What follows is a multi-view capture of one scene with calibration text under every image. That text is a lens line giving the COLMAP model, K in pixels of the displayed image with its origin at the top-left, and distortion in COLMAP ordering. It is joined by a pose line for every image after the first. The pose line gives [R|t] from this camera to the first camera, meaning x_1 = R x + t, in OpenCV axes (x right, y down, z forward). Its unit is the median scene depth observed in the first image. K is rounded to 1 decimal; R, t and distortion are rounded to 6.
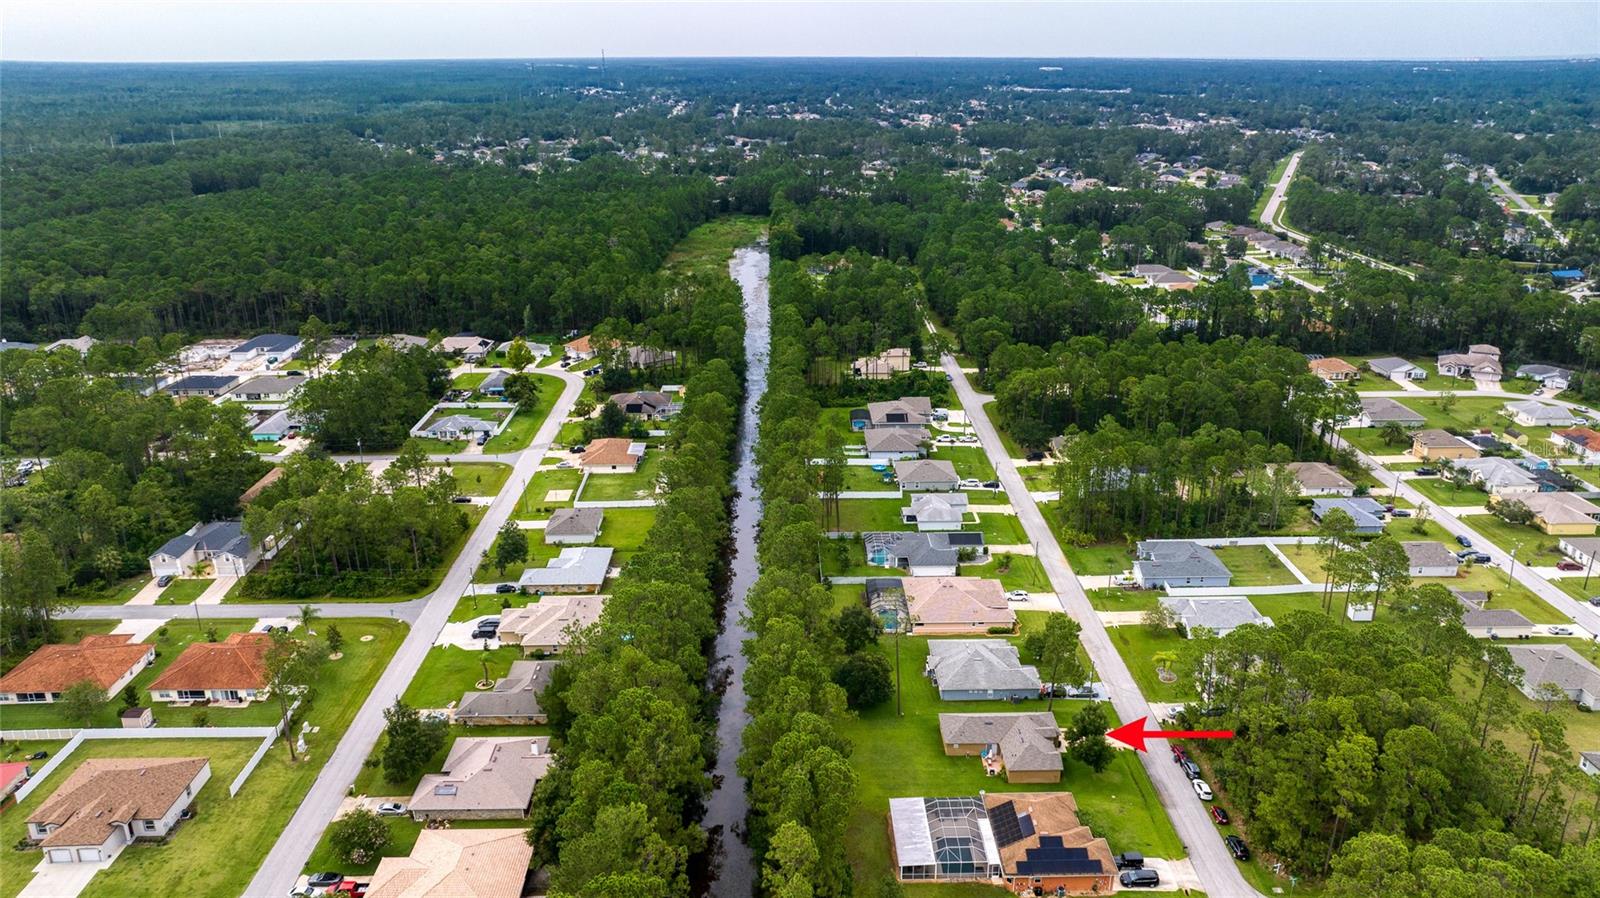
lens RADIAL K [[1145.7, 0, 800.0], [0, 1145.7, 449.0], [0, 0, 1]] dist [-0.046302, 0.052508]
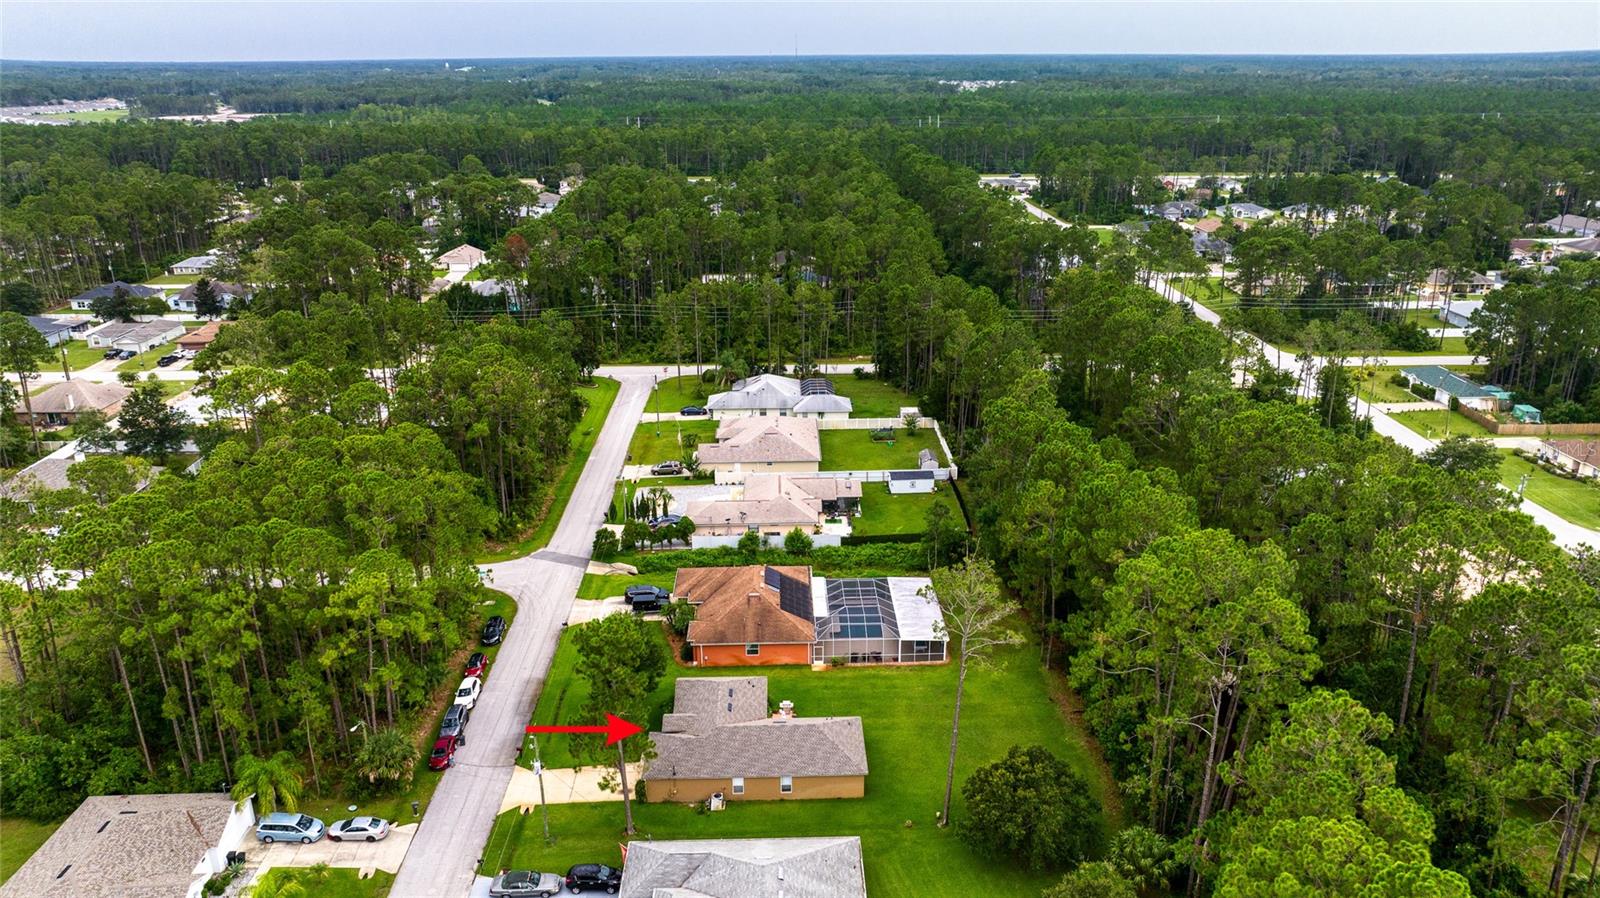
lens RADIAL K [[1149.6, 0, 798.4], [0, 1149.6, 401.0], [0, 0, 1]] dist [-0.009263, 0.001891]
pose [[-0.999907, 0.011240, -0.007759, 0.092158], [0.004550, 0.809790, 0.586702, -0.116774], [0.012878, 0.586612, -0.809766, 0.776179]]
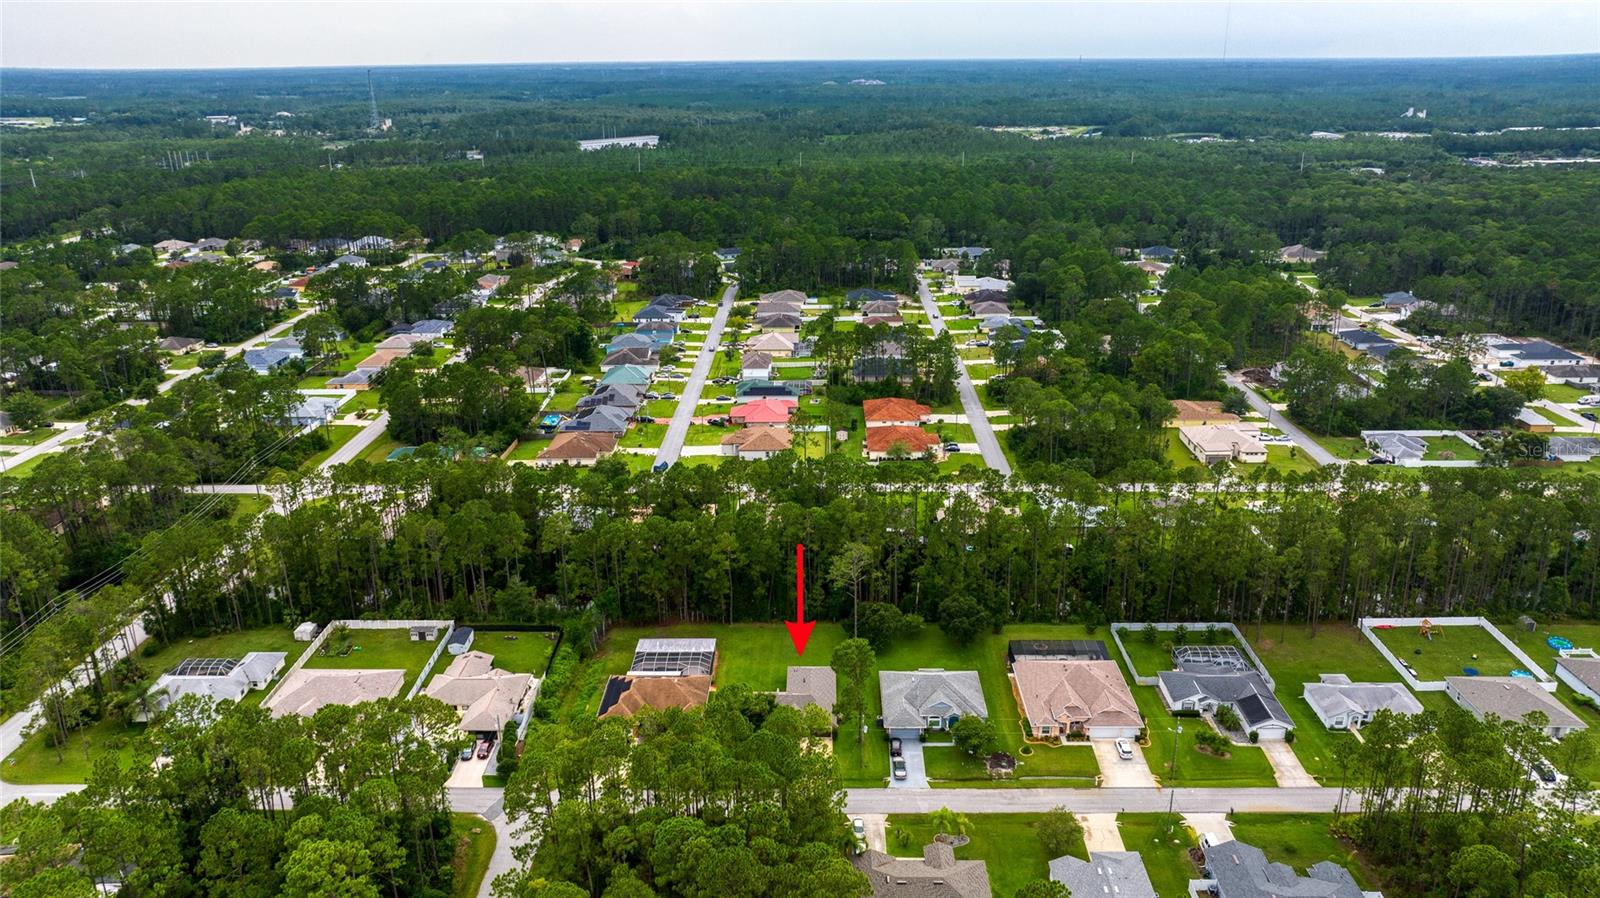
lens RADIAL K [[1120.6, 0, 804.0], [0, 1120.6, 451.7], [0, 0, 1]] dist [-0.026371, 0.007125]
pose [[-0.037281, 0.338376, -0.940272, 0.624639], [-0.319325, 0.887560, 0.332068, -0.174301], [0.946912, 0.312633, 0.074963, 0.489007]]
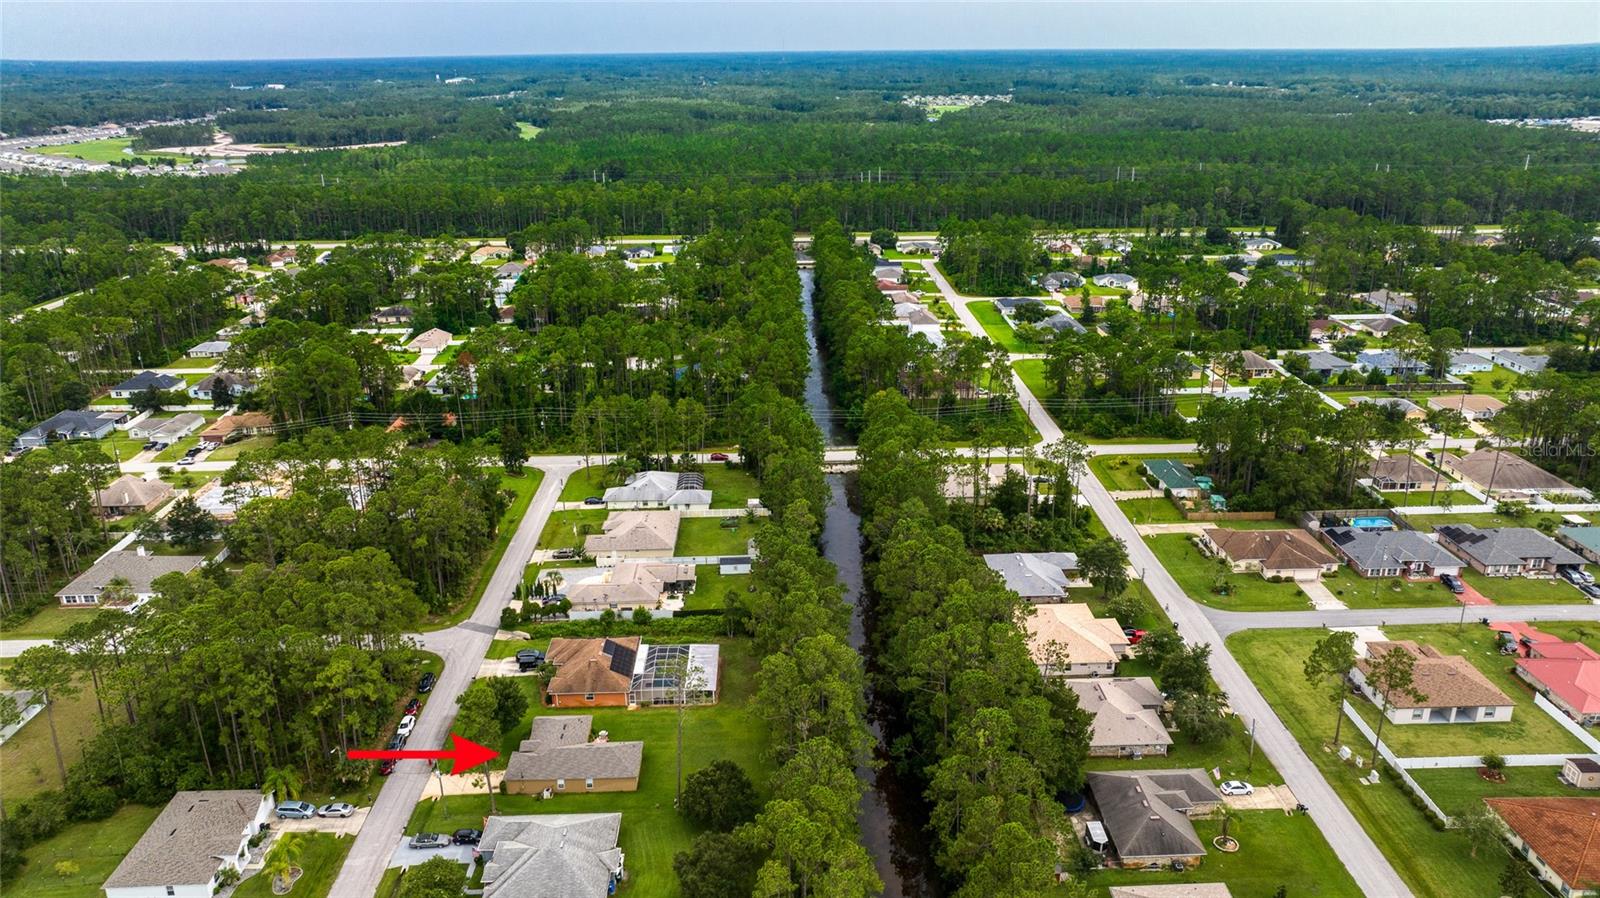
lens RADIAL K [[1149.6, 0, 798.4], [0, 1149.6, 401.0], [0, 0, 1]] dist [-0.009263, 0.001891]
pose [[-0.999827, 0.014517, -0.011605, 0.004858], [0.004853, 0.806657, 0.590999, -0.295508], [0.017941, 0.590841, -0.806588, 0.903252]]
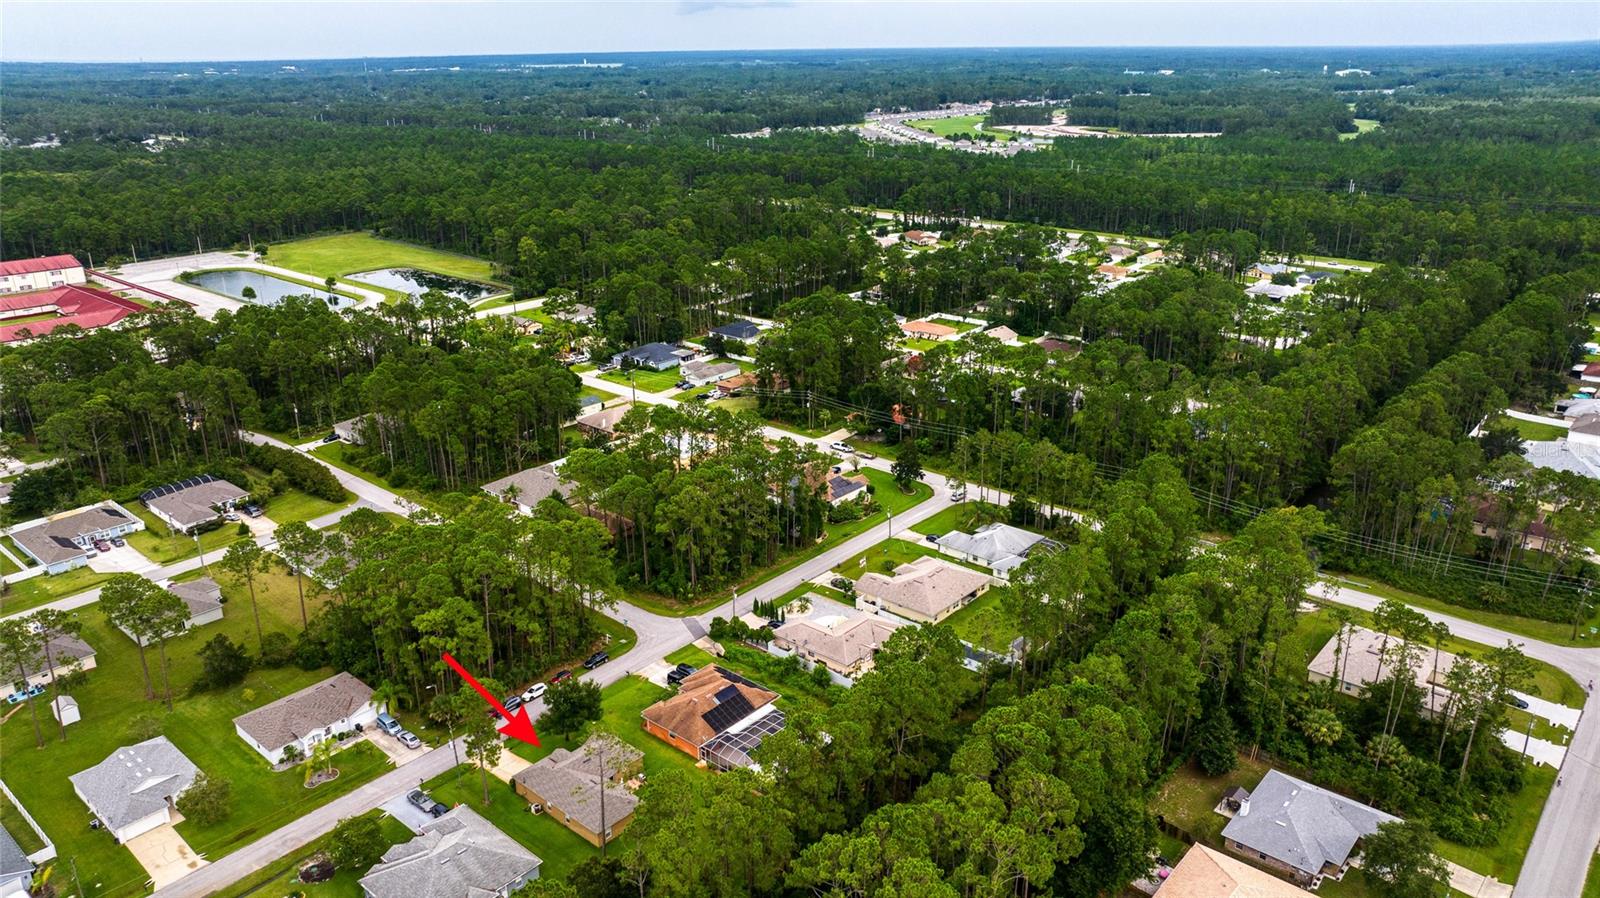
lens RADIAL K [[1120.6, 0, 804.0], [0, 1120.6, 451.7], [0, 0, 1]] dist [-0.026371, 0.007125]
pose [[-0.748515, -0.222721, 0.624596, -0.244440], [0.224320, 0.801333, 0.554568, -0.225803], [-0.624023, 0.555212, -0.549850, 0.703775]]
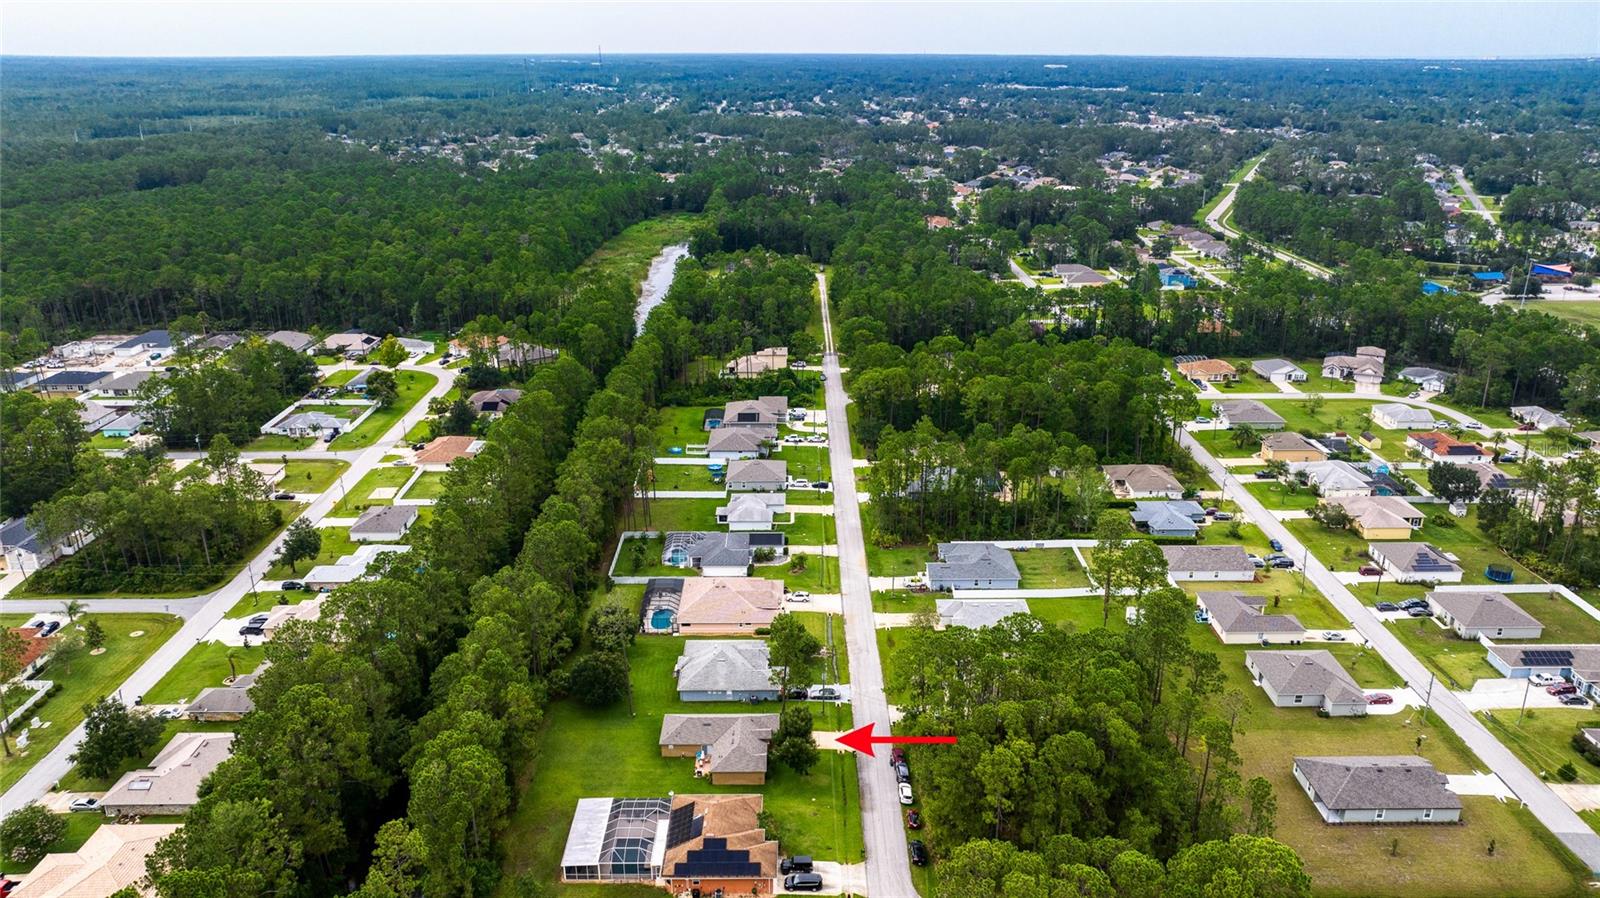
lens RADIAL K [[1153.0, 0, 800.0], [0, 1153.0, 449.0], [0, 0, 1]] dist [-0.039816, 0.041262]
pose [[0.999947, 0.006062, -0.008280, 0.145309], [-0.006059, 0.999982, 0.000445, -0.000364], [0.008283, -0.000395, 0.999966, -0.000968]]
